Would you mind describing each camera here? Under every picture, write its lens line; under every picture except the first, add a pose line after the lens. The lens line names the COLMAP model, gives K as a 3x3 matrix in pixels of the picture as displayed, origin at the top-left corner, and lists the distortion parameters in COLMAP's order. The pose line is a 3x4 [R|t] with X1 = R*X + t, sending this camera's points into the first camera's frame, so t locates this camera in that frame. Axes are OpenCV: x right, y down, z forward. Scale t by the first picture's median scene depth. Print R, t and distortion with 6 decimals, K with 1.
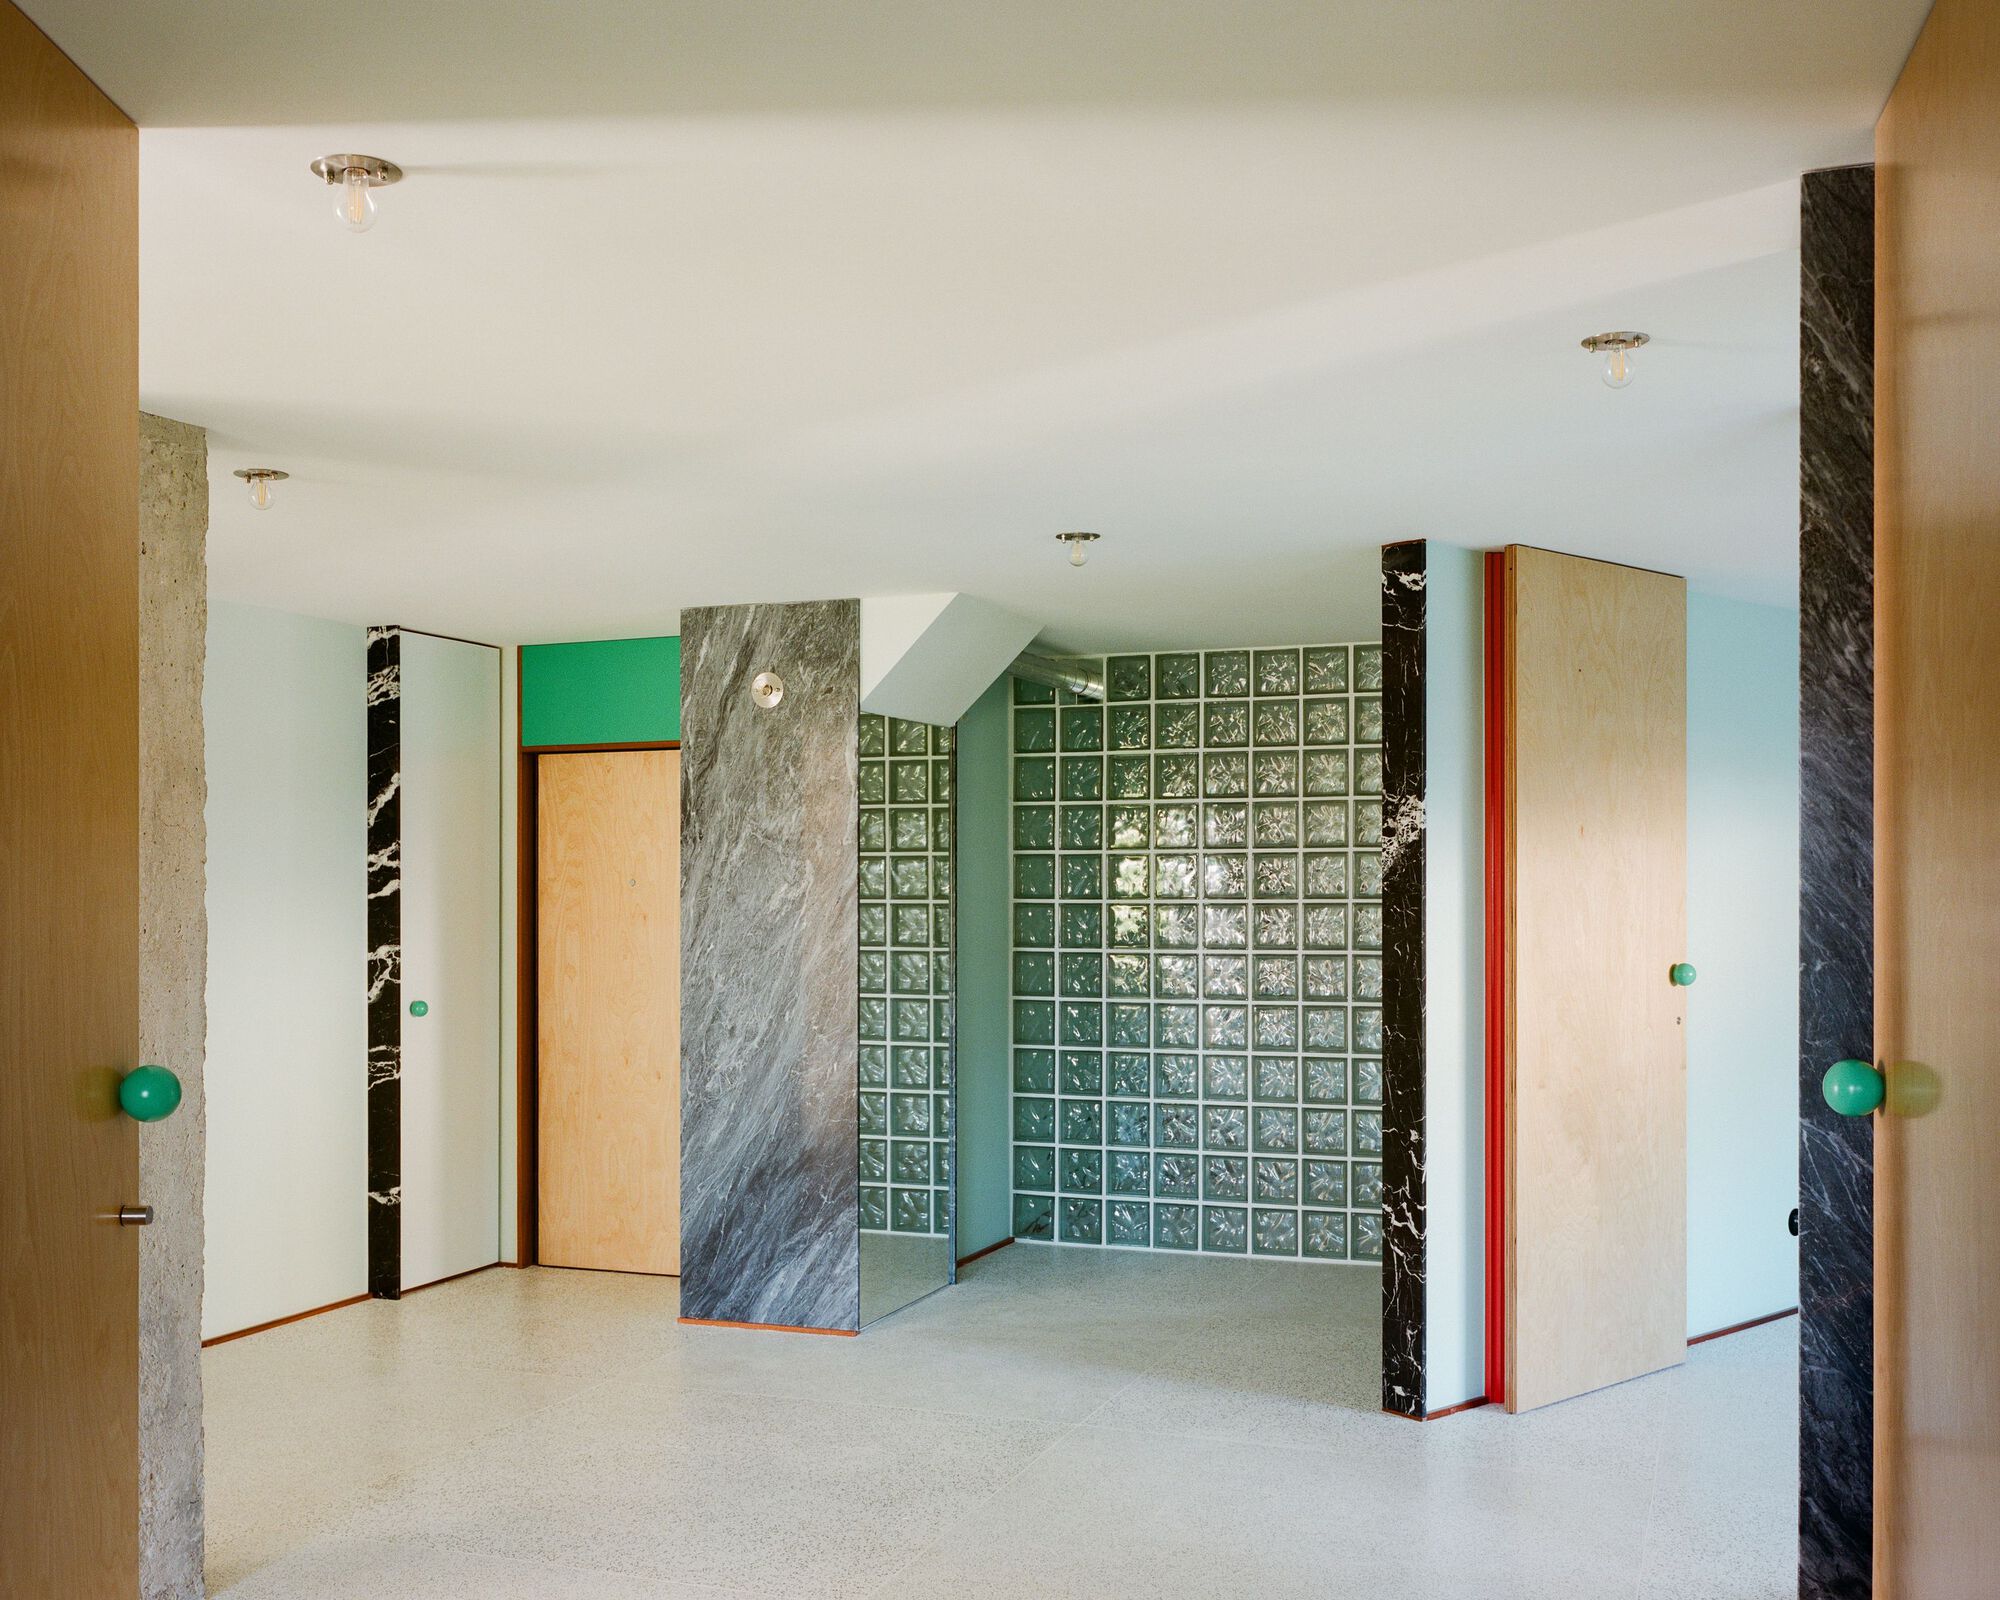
lens RADIAL K [[2040.4, 0, 996.2], [0, 2040.4, 867.1], [0, 0, 1]] dist [-0.010955, 0.009339]
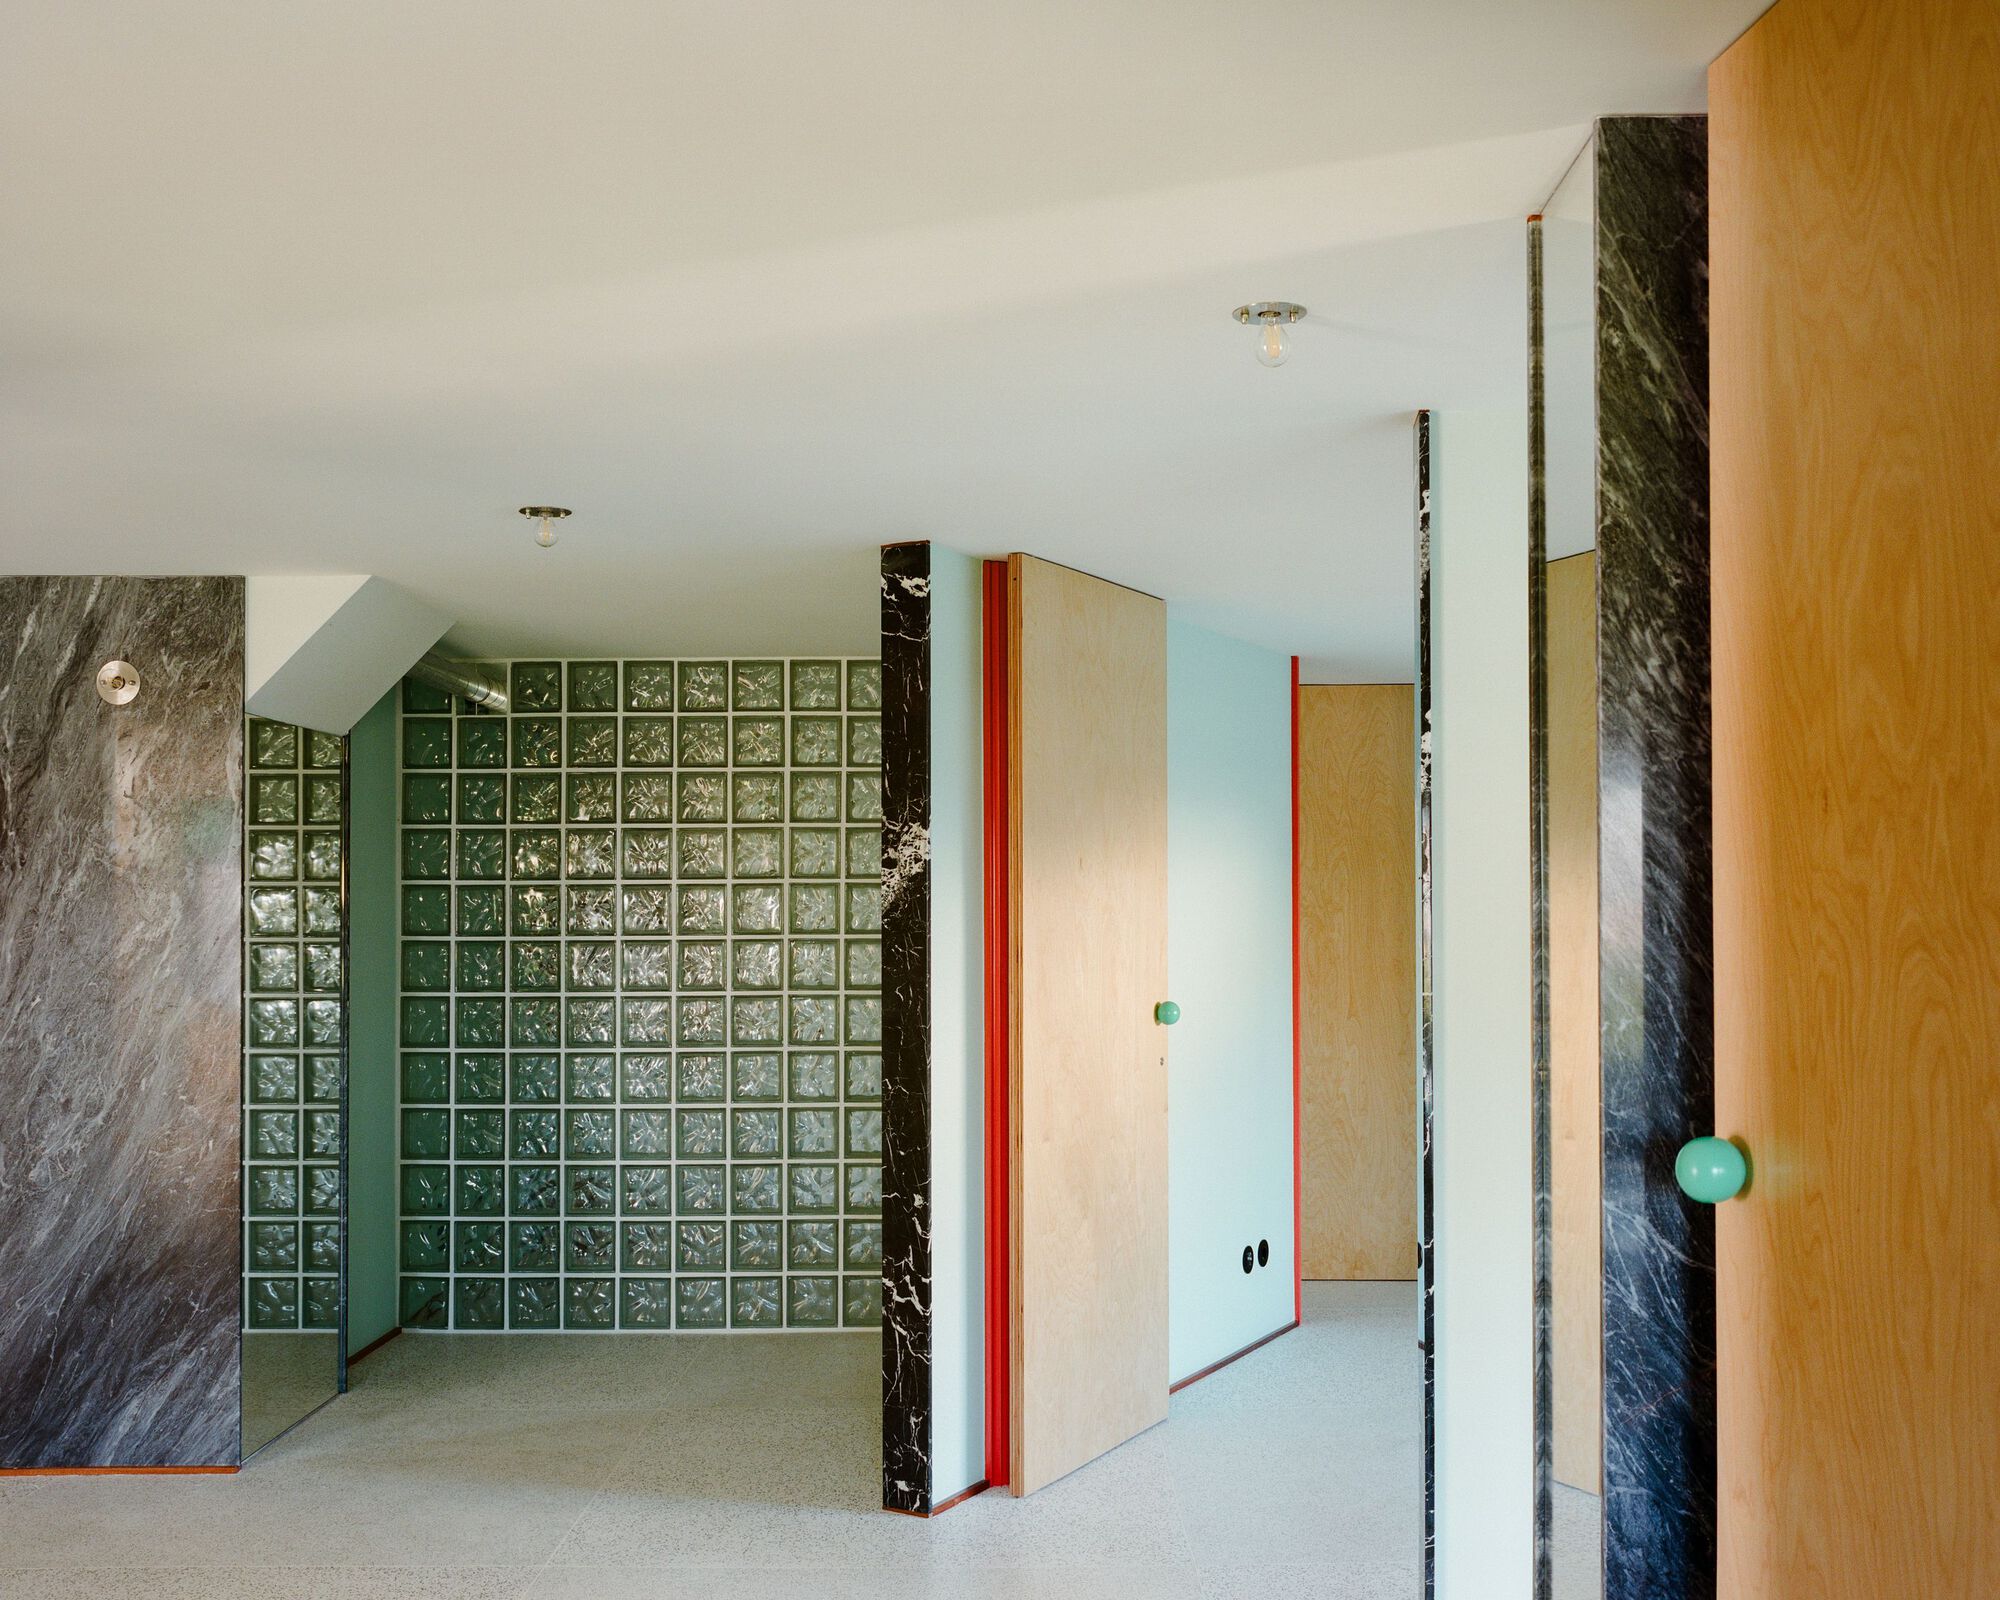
lens RADIAL K [[2040.4, 0, 996.2], [0, 2040.4, 867.1], [0, 0, 1]] dist [-0.010955, 0.009339]
pose [[0.938101, 0.005930, 0.346312, -0.064897], [-0.001309, 0.999907, -0.013577, -0.002875], [-0.346360, 0.012283, 0.938021, 0.119923]]
